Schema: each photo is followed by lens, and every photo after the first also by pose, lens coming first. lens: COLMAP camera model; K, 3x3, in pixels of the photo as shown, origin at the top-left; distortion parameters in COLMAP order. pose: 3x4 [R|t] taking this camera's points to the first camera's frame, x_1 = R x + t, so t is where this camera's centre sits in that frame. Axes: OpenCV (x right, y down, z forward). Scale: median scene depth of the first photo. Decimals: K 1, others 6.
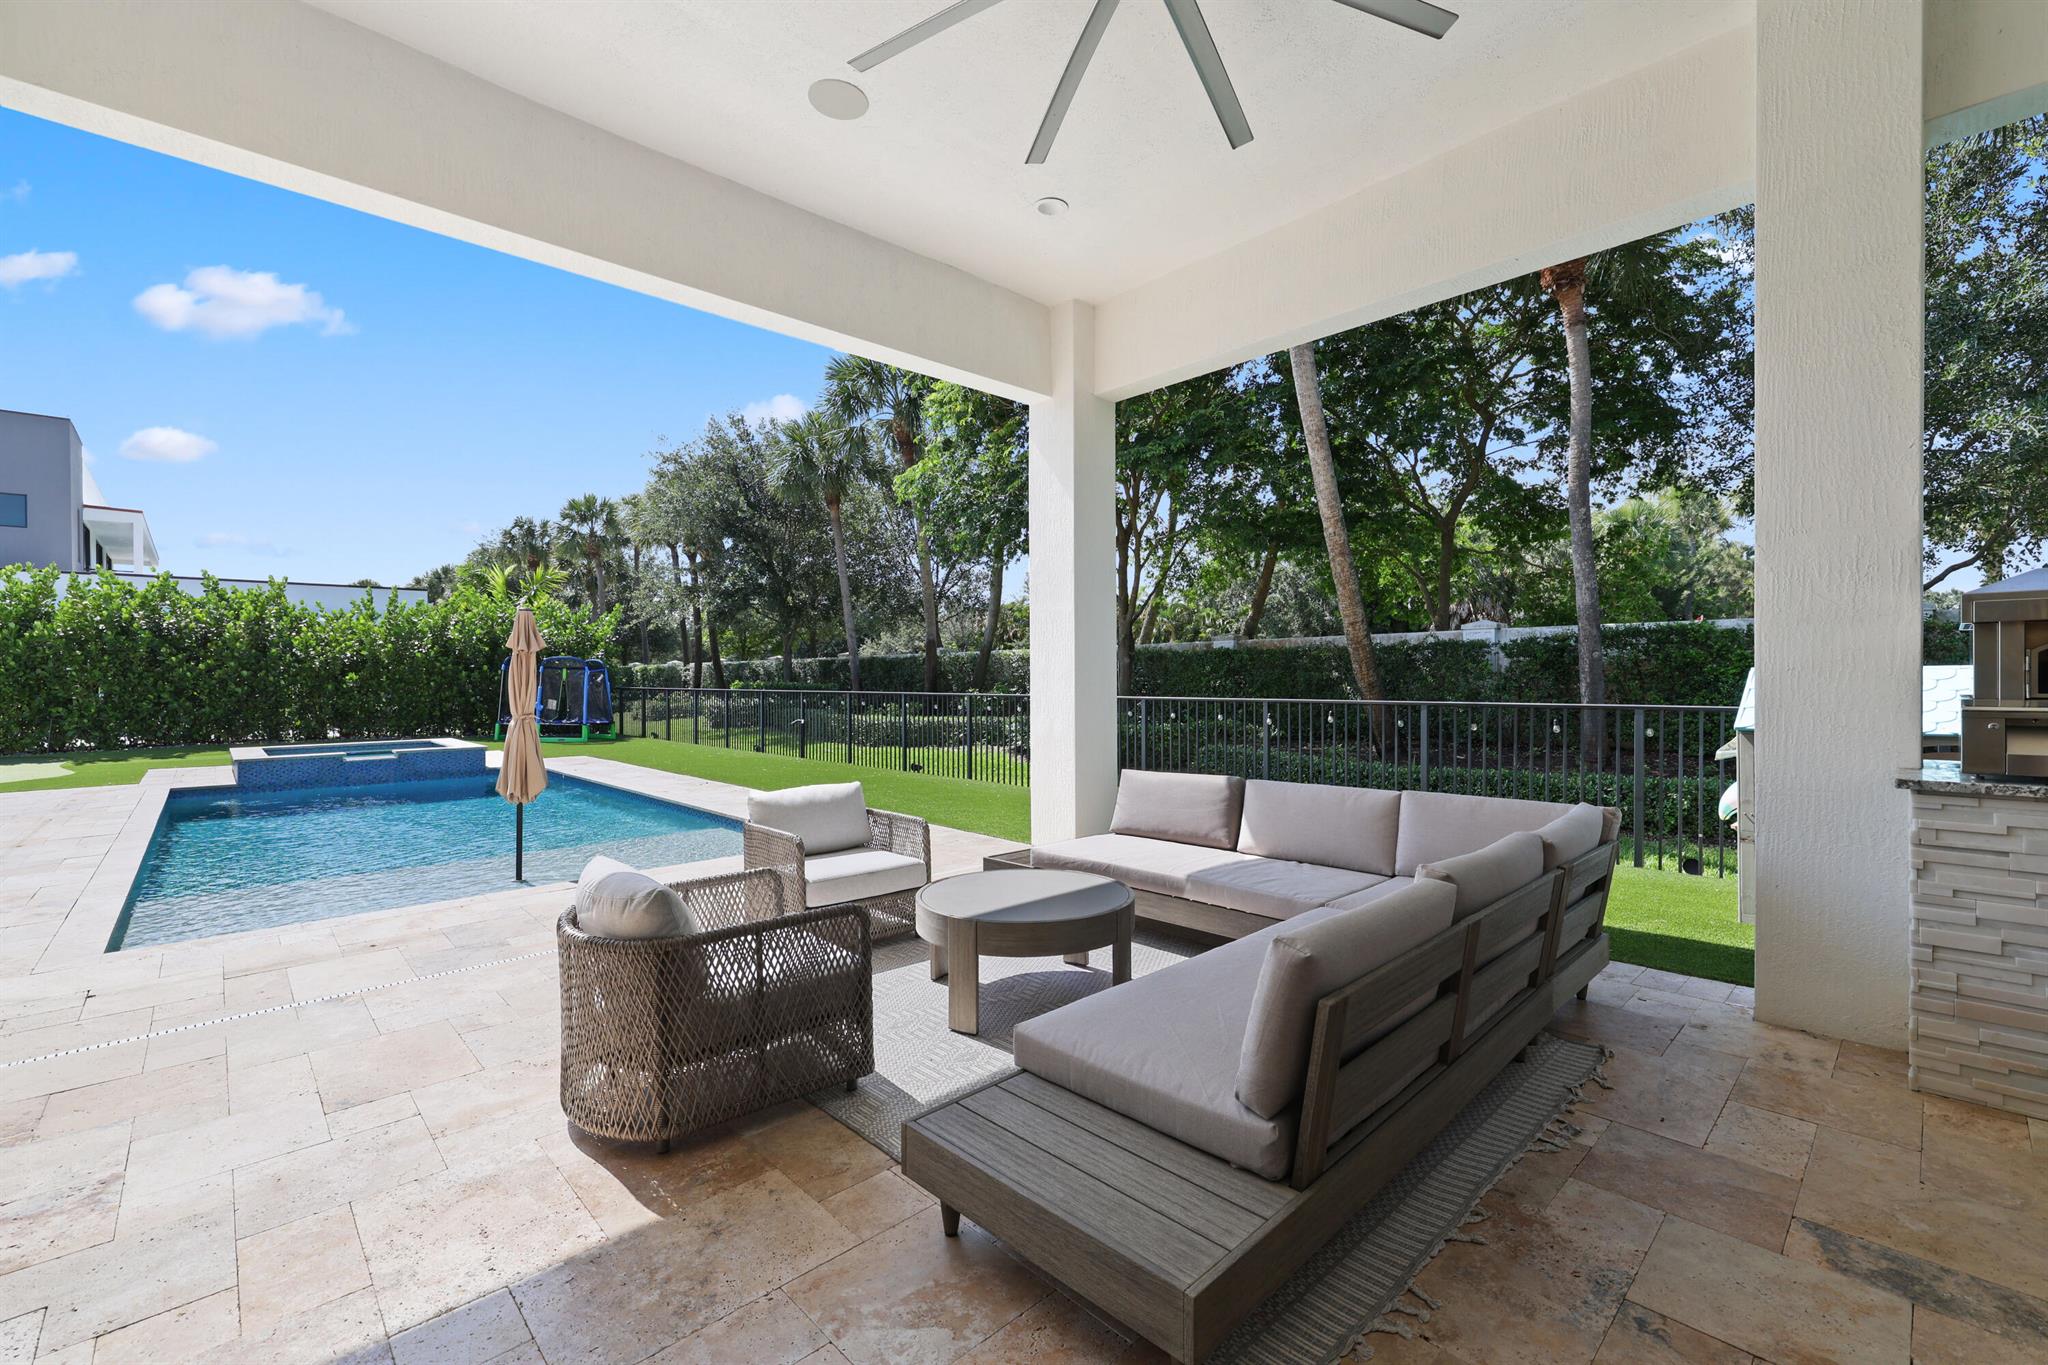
lens RADIAL K [[859.1, 0, 1026.3], [0, 859.1, 688.9], [0, 0, 1]] dist [0.003786, 0.000254]
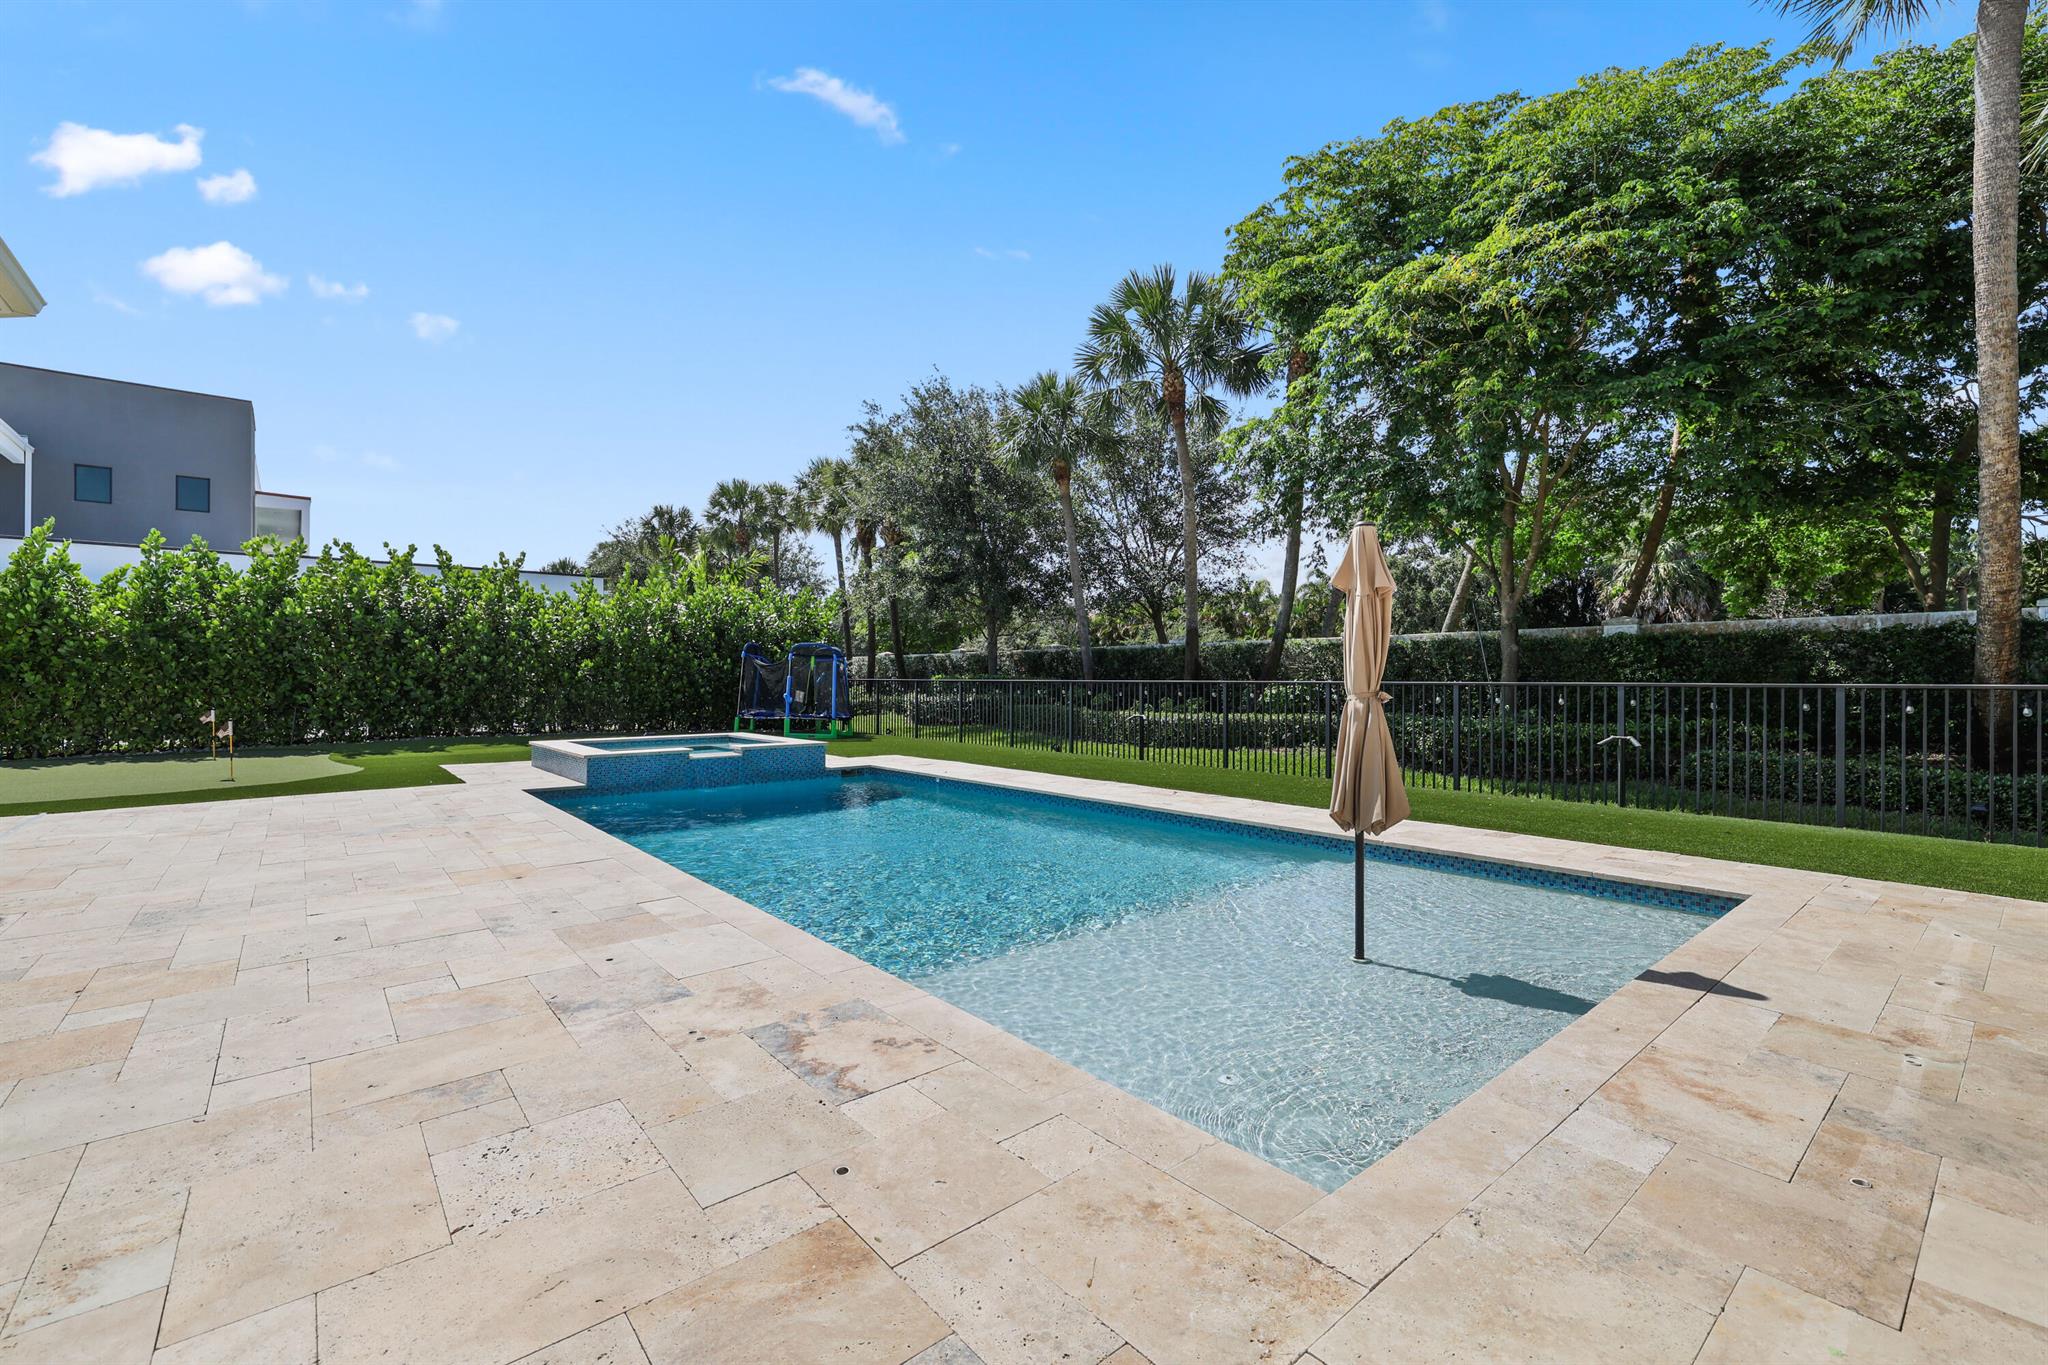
lens RADIAL K [[859.1, 0, 1026.3], [0, 859.1, 688.9], [0, 0, 1]] dist [0.003786, 0.000254]
pose [[0.998316, 0.006673, -0.057633, -0.298349], [-0.006744, 0.999977, -0.001039, 0.011029], [0.057625, 0.001426, 0.998337, 0.137207]]
